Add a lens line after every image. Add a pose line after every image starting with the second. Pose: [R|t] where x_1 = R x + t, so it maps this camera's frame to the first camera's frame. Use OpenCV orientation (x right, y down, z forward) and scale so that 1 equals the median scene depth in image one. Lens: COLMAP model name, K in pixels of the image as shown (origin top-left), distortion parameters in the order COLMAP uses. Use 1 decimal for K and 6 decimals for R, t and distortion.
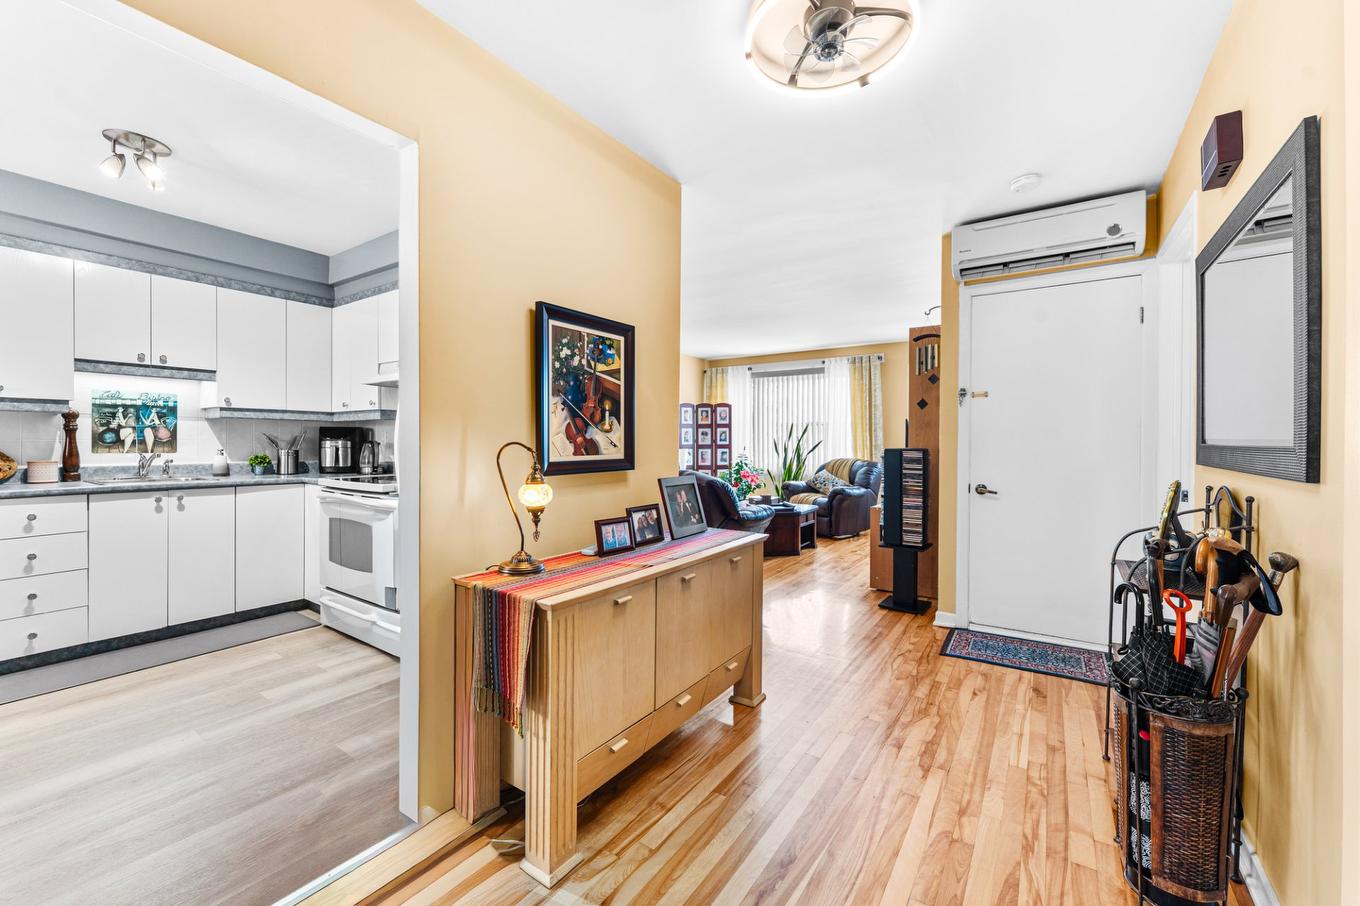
lens RADIAL K [[547.5, 0, 682.6], [0, 547.5, 439.2], [0, 0, 1]] dist [-0.001178, -0.000141]
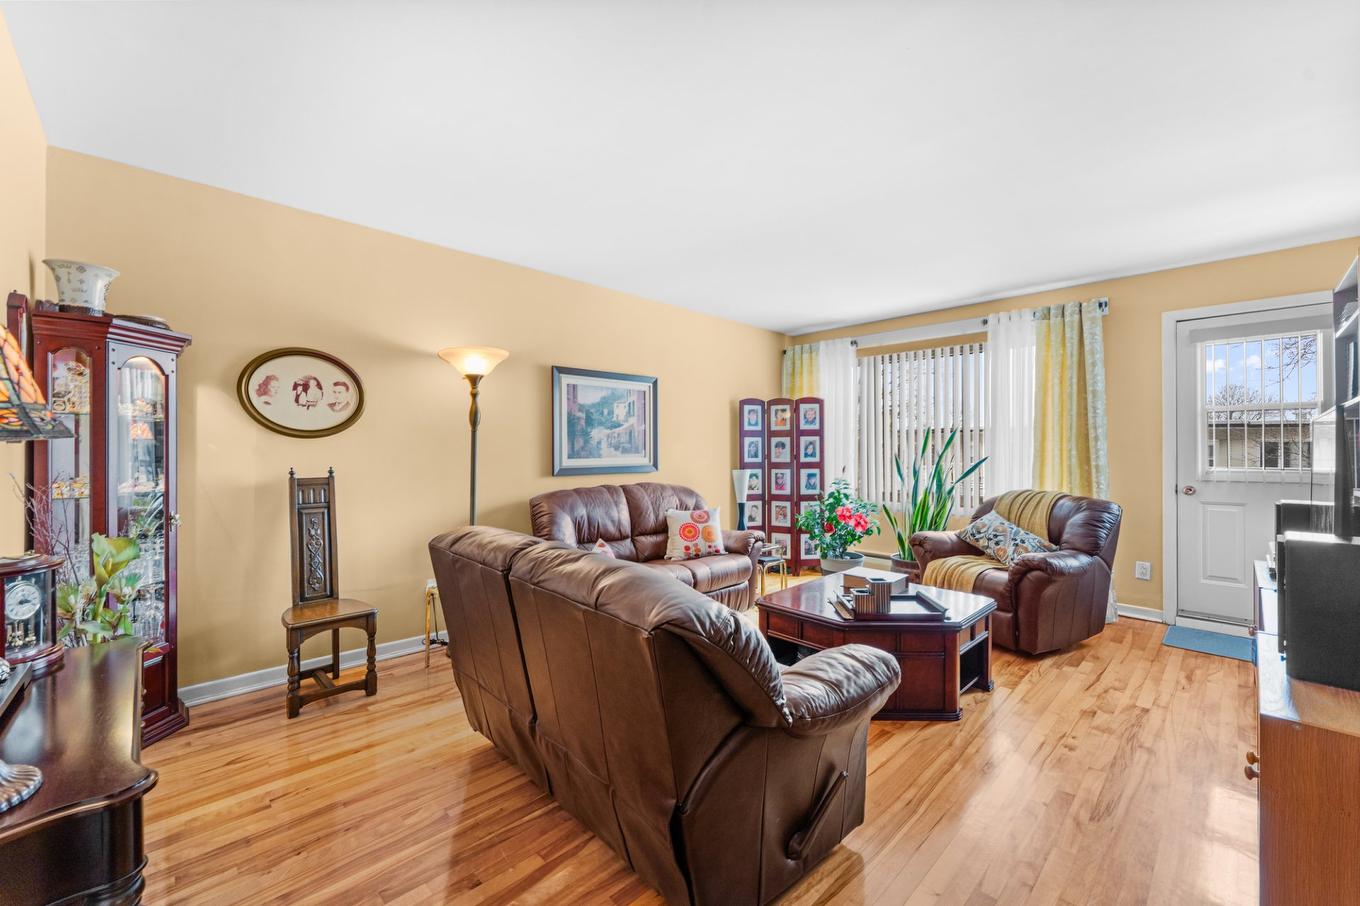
lens RADIAL K [[547.5, 0, 682.6], [0, 547.5, 439.2], [0, 0, 1]] dist [-0.001178, -0.000141]
pose [[0.979391, -0.002210, -0.201959, 0.057679], [-0.001271, 0.999853, -0.017107, -0.006033], [0.201967, 0.017011, 0.979245, 0.349074]]
